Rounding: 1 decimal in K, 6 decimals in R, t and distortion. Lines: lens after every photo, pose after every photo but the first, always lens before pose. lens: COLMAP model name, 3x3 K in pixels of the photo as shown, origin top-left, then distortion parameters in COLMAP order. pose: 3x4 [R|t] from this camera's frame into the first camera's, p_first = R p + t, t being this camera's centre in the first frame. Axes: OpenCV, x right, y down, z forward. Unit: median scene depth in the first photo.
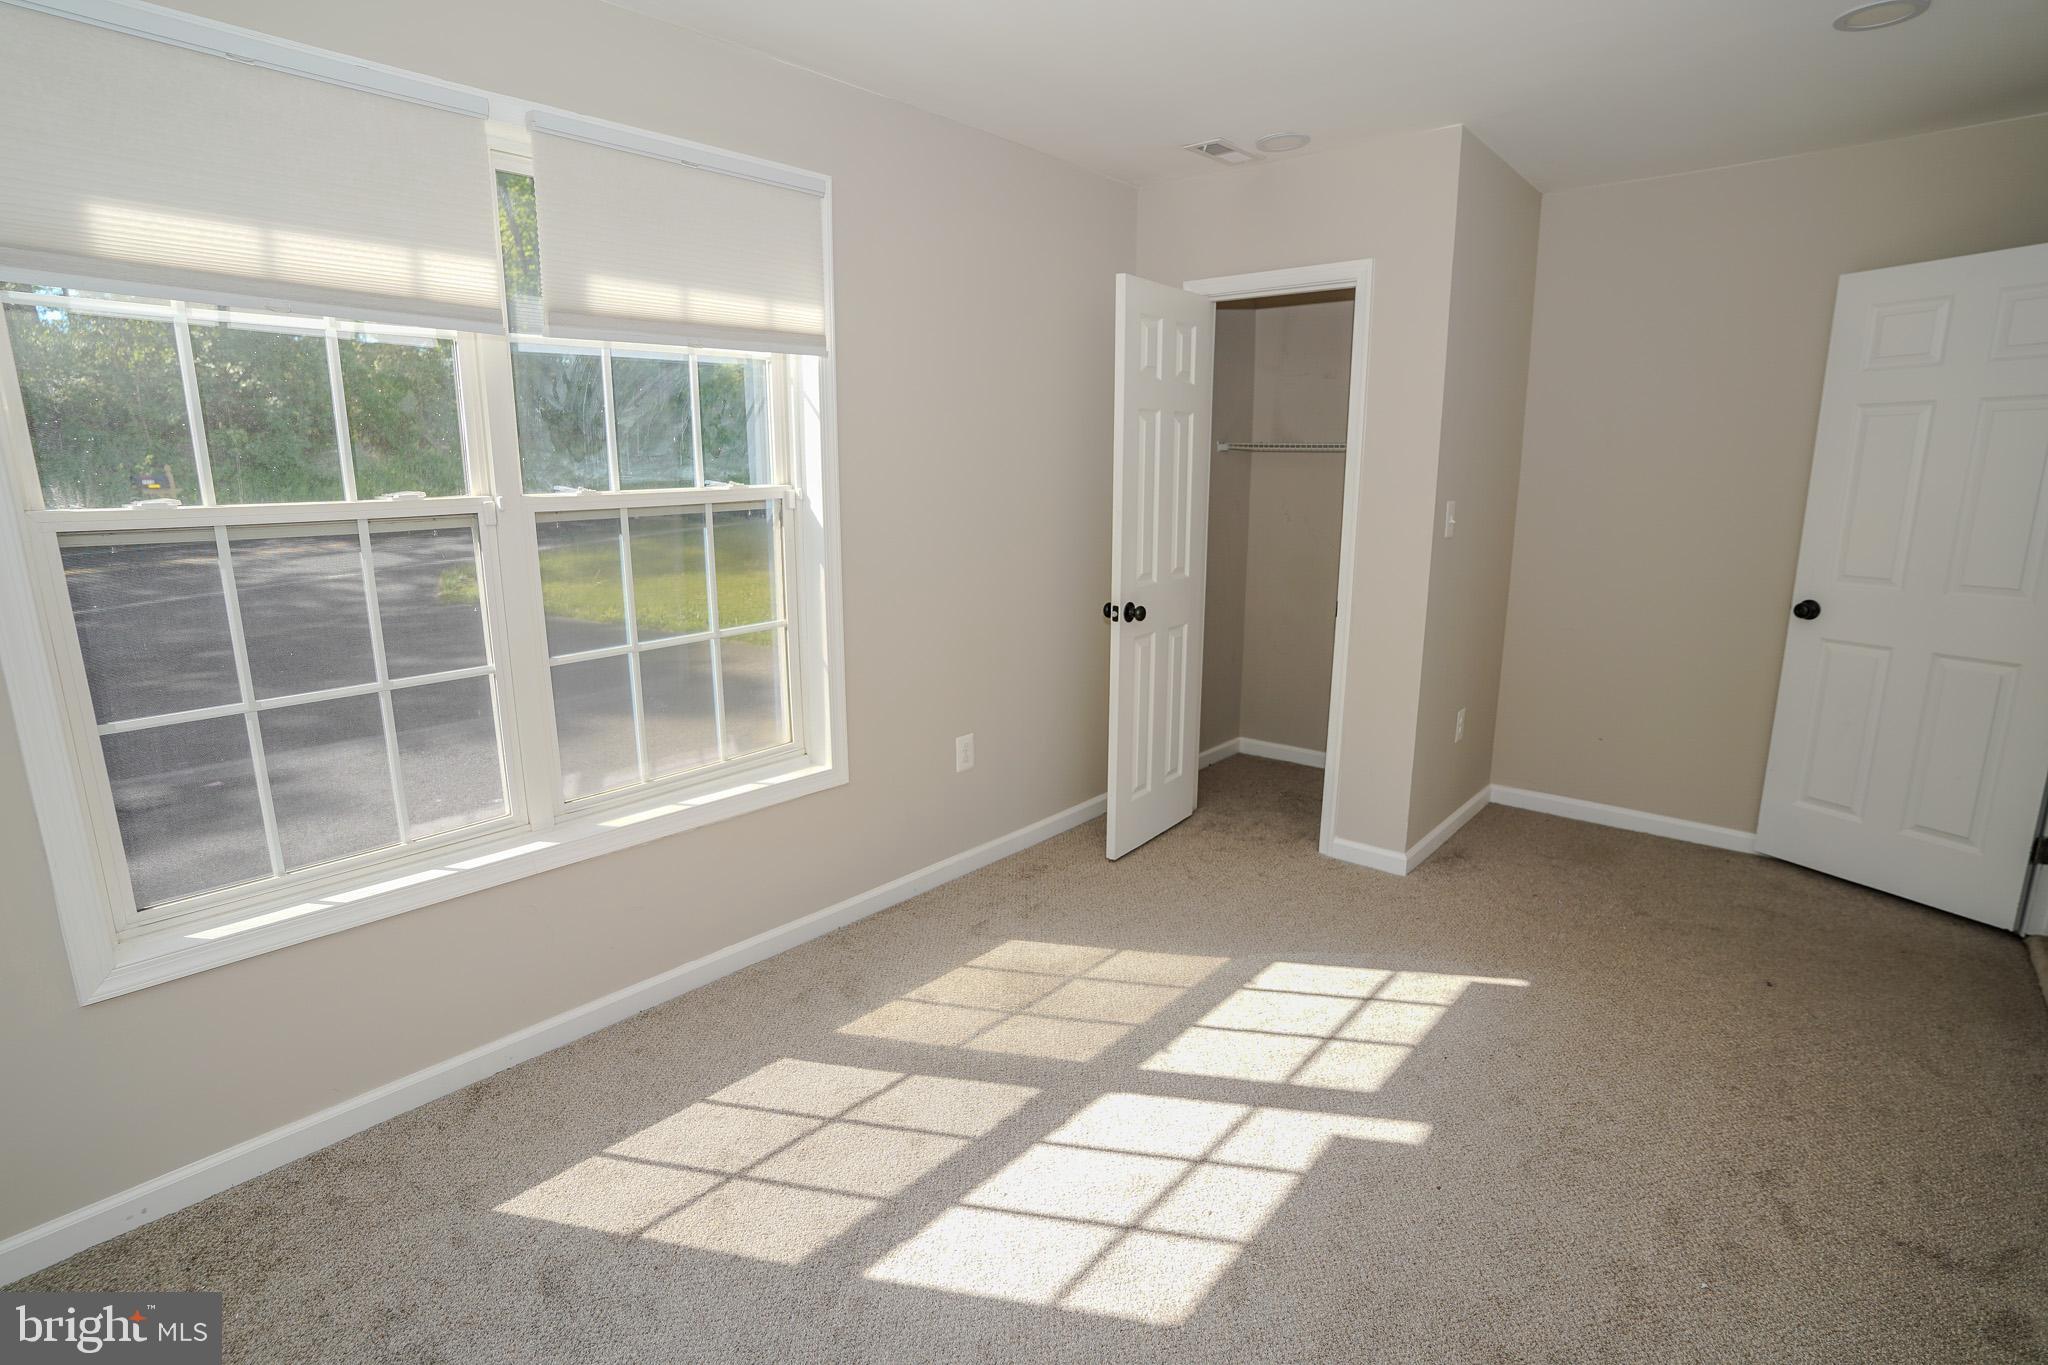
lens RADIAL K [[1013.5, 0, 1025.3], [0, 1013.5, 677.9], [0, 0, 1]] dist [-0.077312, 0.035486]
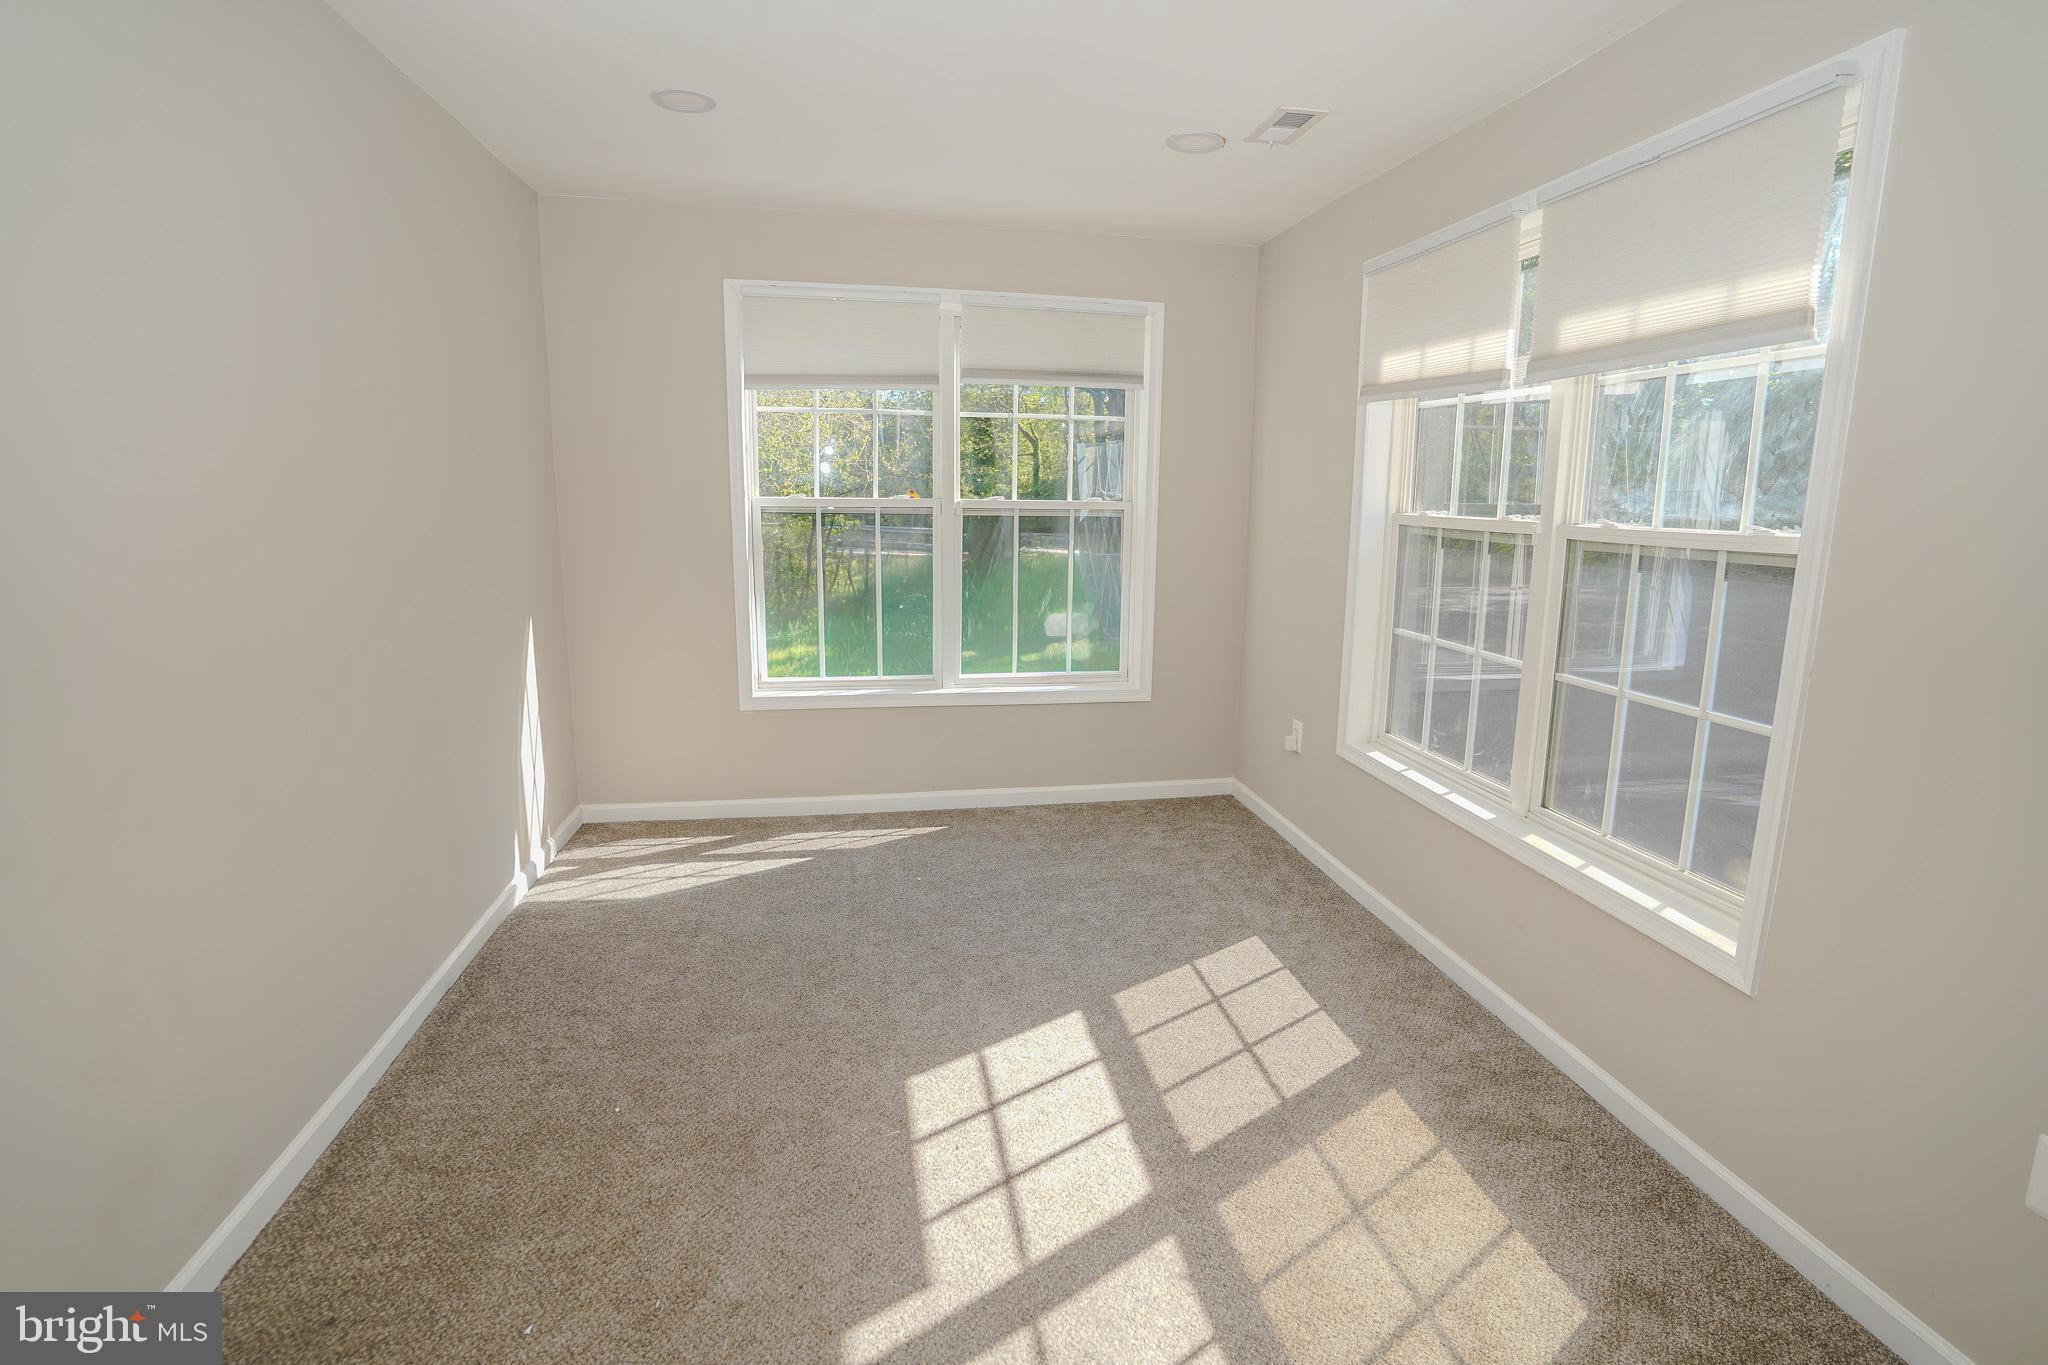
lens RADIAL K [[1013.5, 0, 1025.3], [0, 1013.5, 677.9], [0, 0, 1]] dist [-0.077312, 0.035486]
pose [[-0.647661, 0.129432, -0.750854, 0.787782], [-0.176546, 0.933153, 0.313139, -0.277367], [0.741192, 0.335368, -0.581517, 1.323524]]
